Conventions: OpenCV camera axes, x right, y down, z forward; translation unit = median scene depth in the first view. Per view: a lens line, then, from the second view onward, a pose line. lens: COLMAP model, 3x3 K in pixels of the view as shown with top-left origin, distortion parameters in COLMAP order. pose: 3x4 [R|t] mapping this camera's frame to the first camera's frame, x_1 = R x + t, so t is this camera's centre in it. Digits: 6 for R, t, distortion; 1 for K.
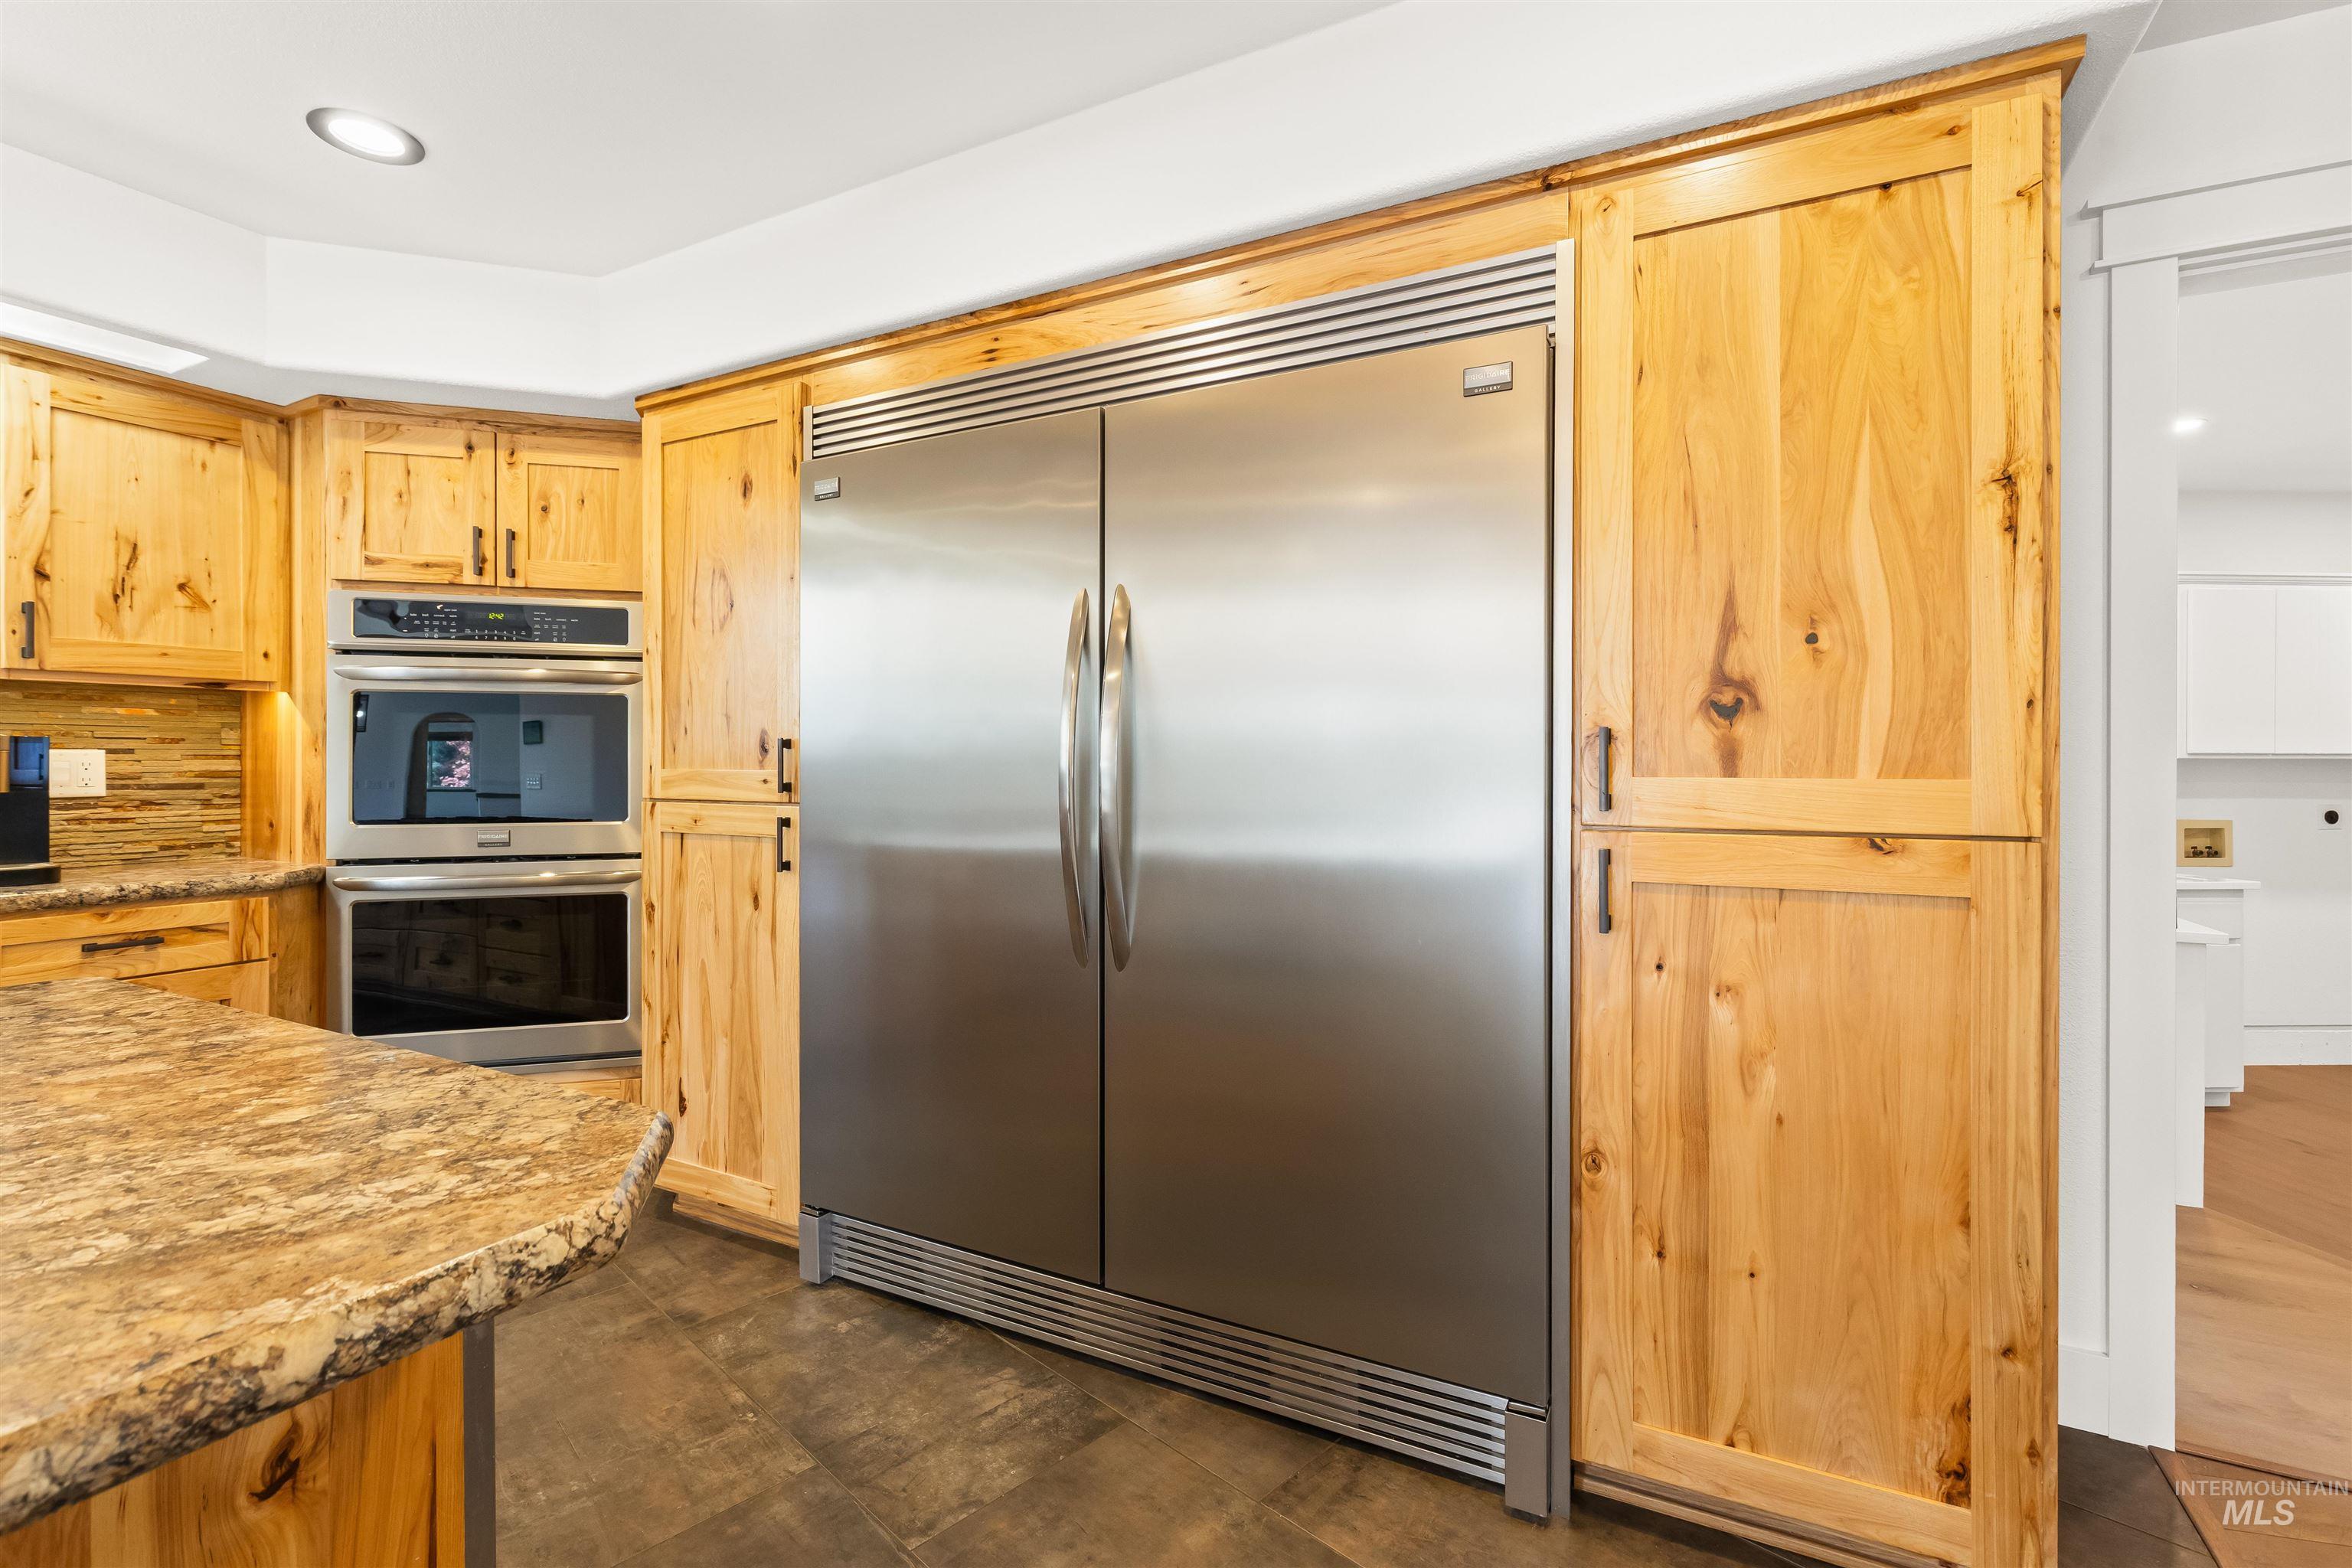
lens RADIAL K [[1048.7, 0, 1201.6], [0, 1048.7, 773.1], [0, 0, 1]] dist [-0.002032, -0.000376]
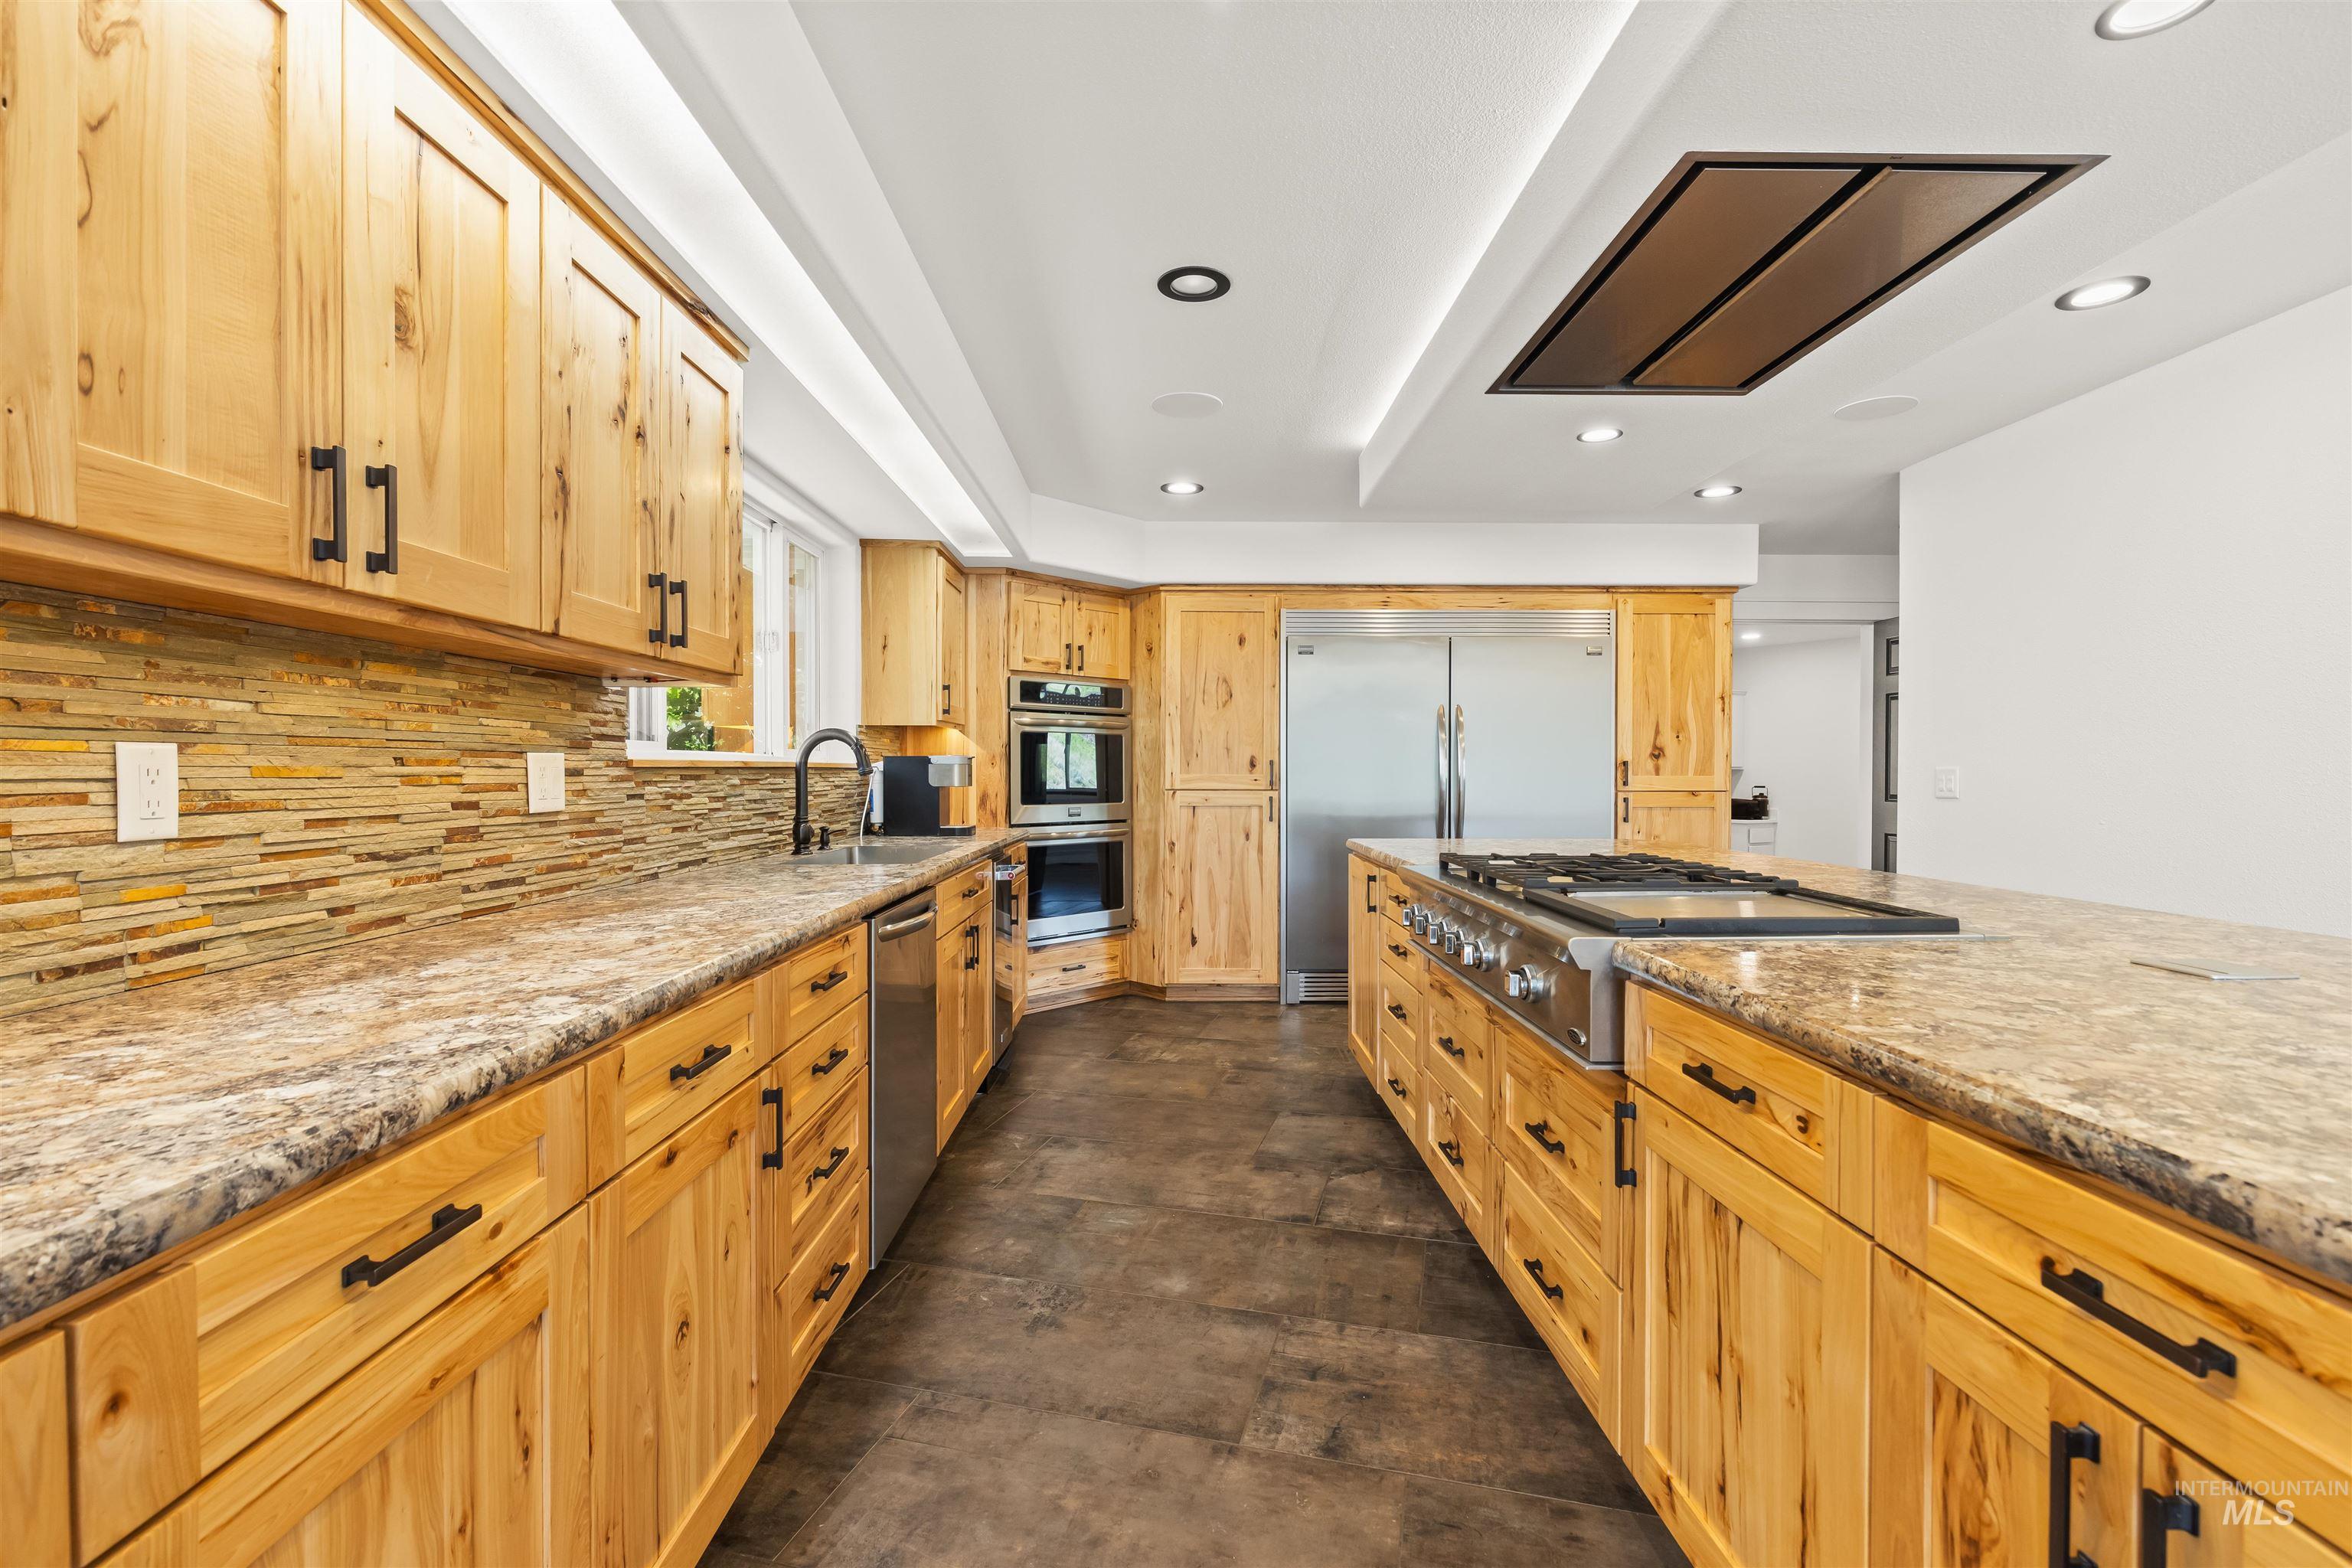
lens RADIAL K [[1048.7, 0, 1186.2], [0, 1048.7, 778.7], [0, 0, 1]] dist [-0.002032, -0.000376]
pose [[0.881625, -0.005036, 0.471924, -1.531801], [0.003851, 0.999987, 0.003477, -0.002395], [-0.471935, -0.001248, 0.881632, -0.807355]]
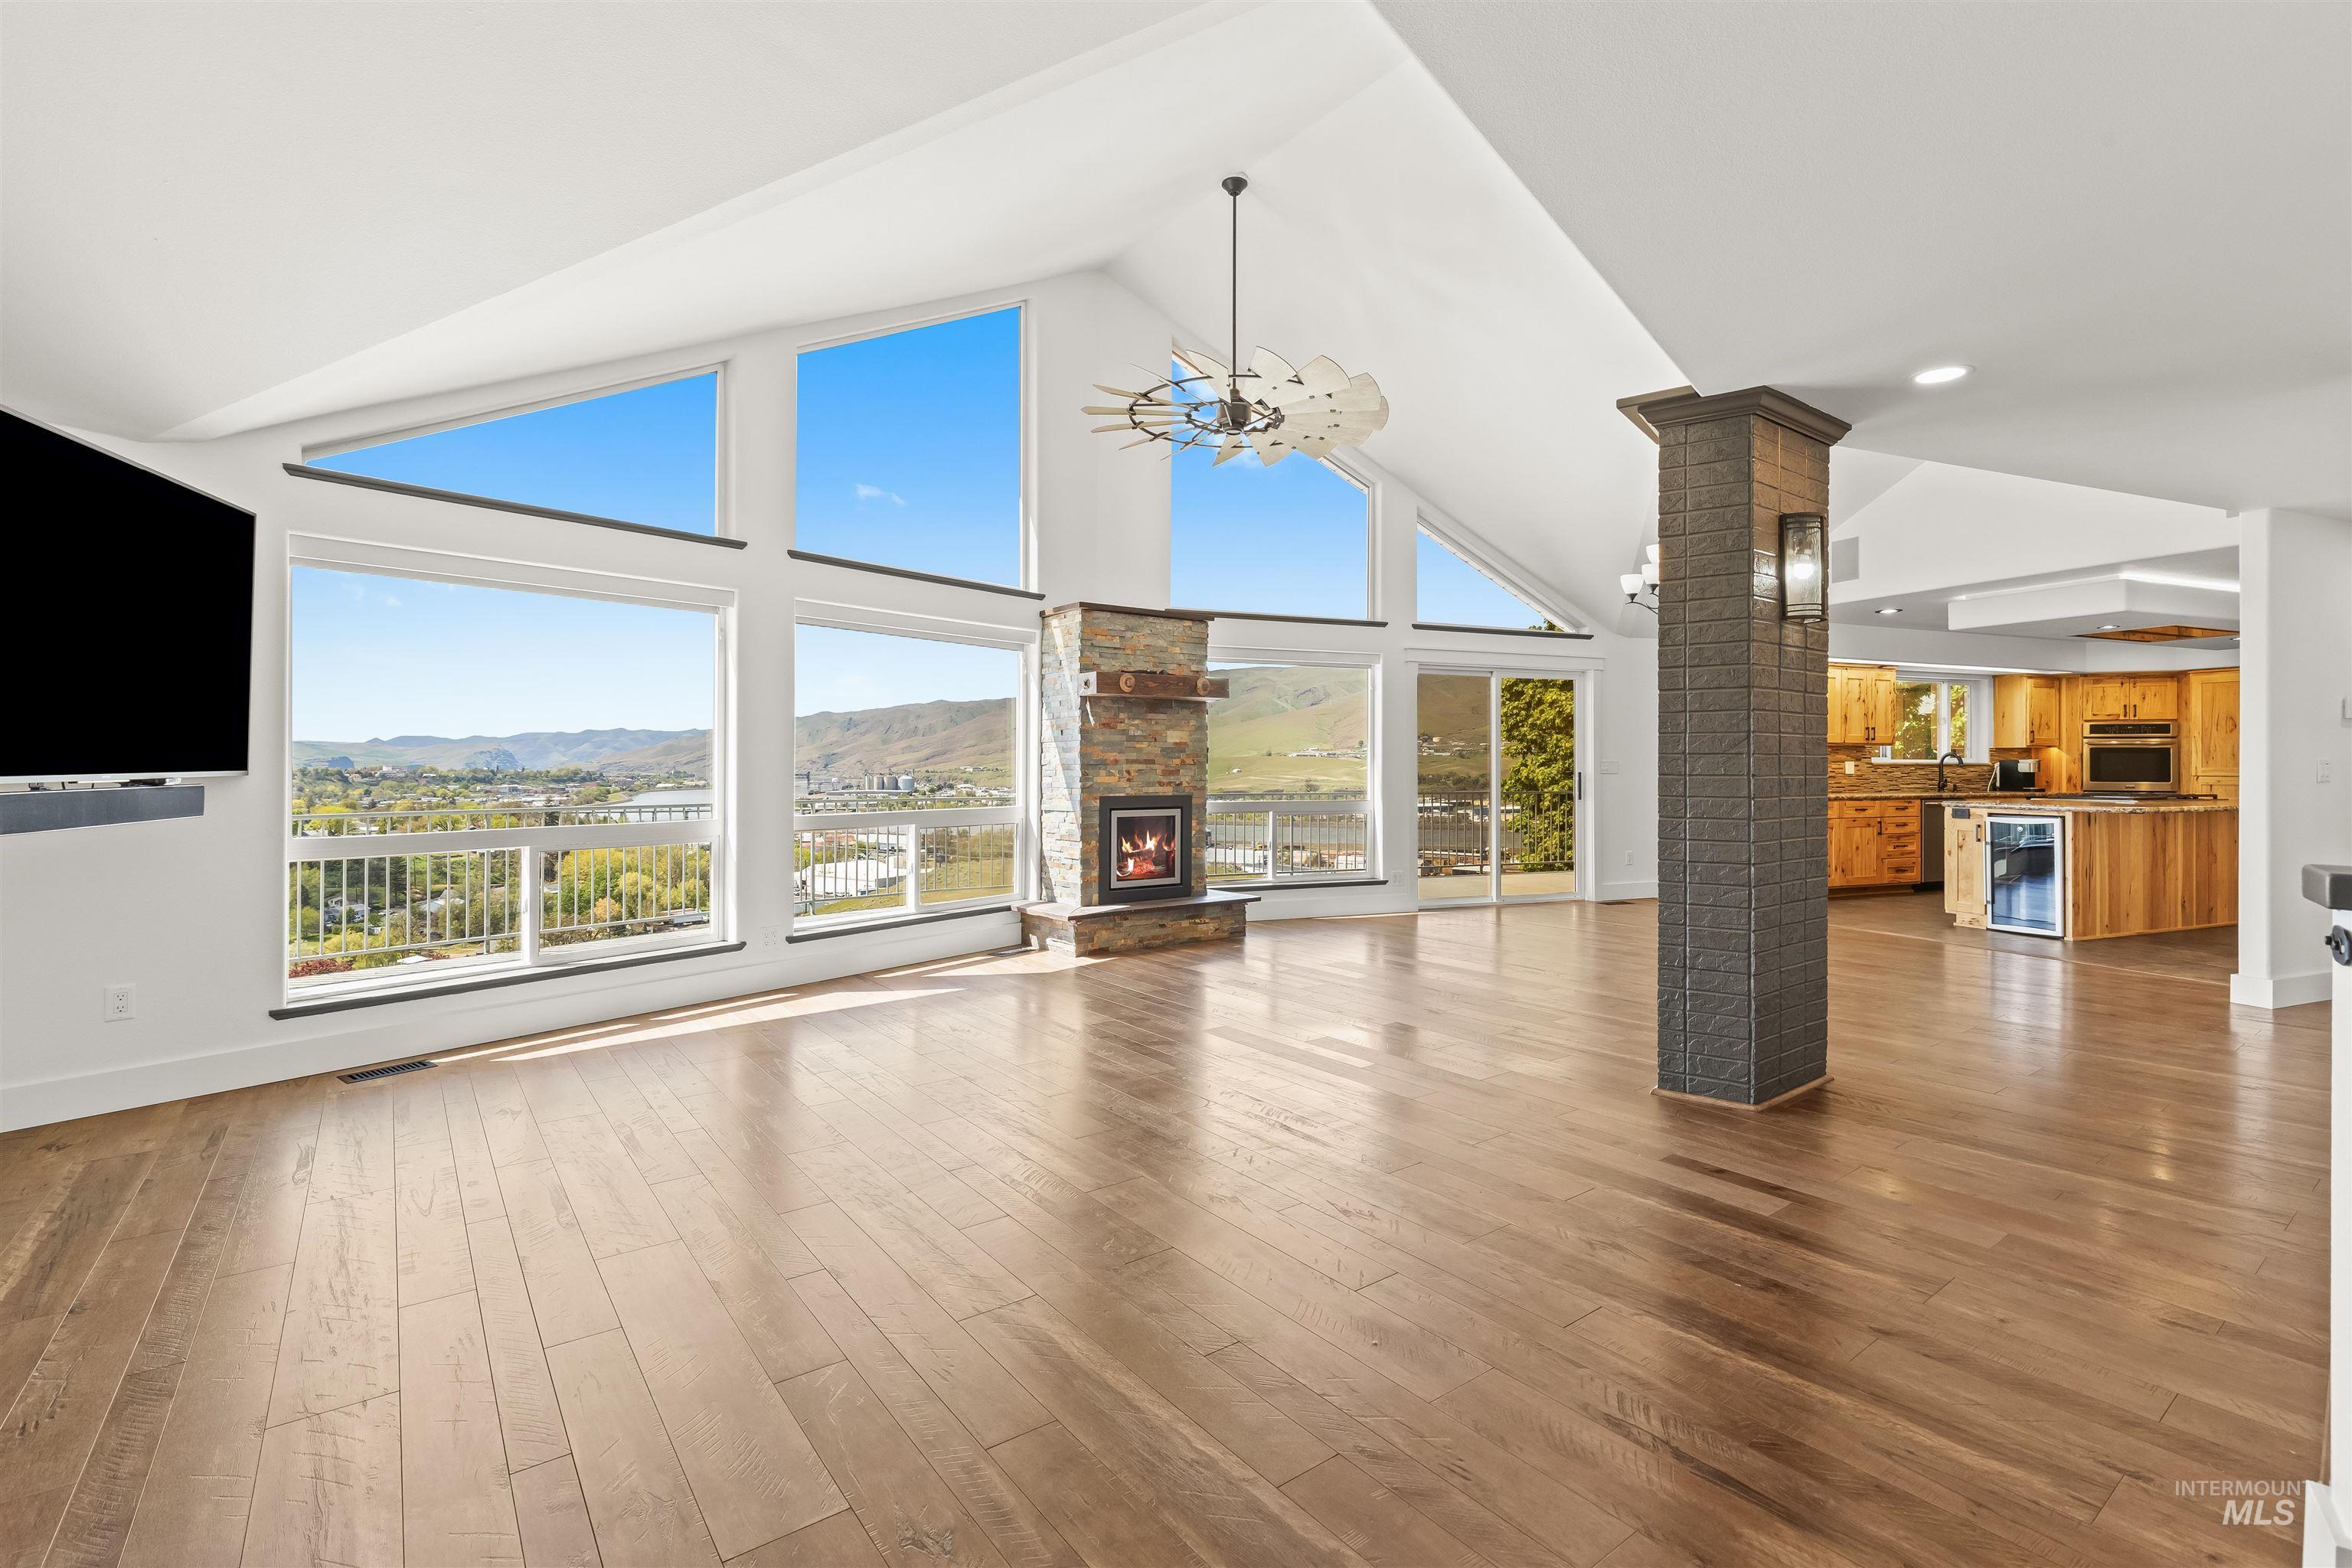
lens RADIAL K [[1048.7, 0, 1194.8], [0, 1048.7, 762.0], [0, 0, 1]] dist [-0.002032, -0.000376]
pose [[0.758469, 0.000024, -0.651710, -0.862736], [-0.004810, 0.999973, -0.005561, 0.014038], [0.651692, 0.007352, 0.758448, -4.581253]]
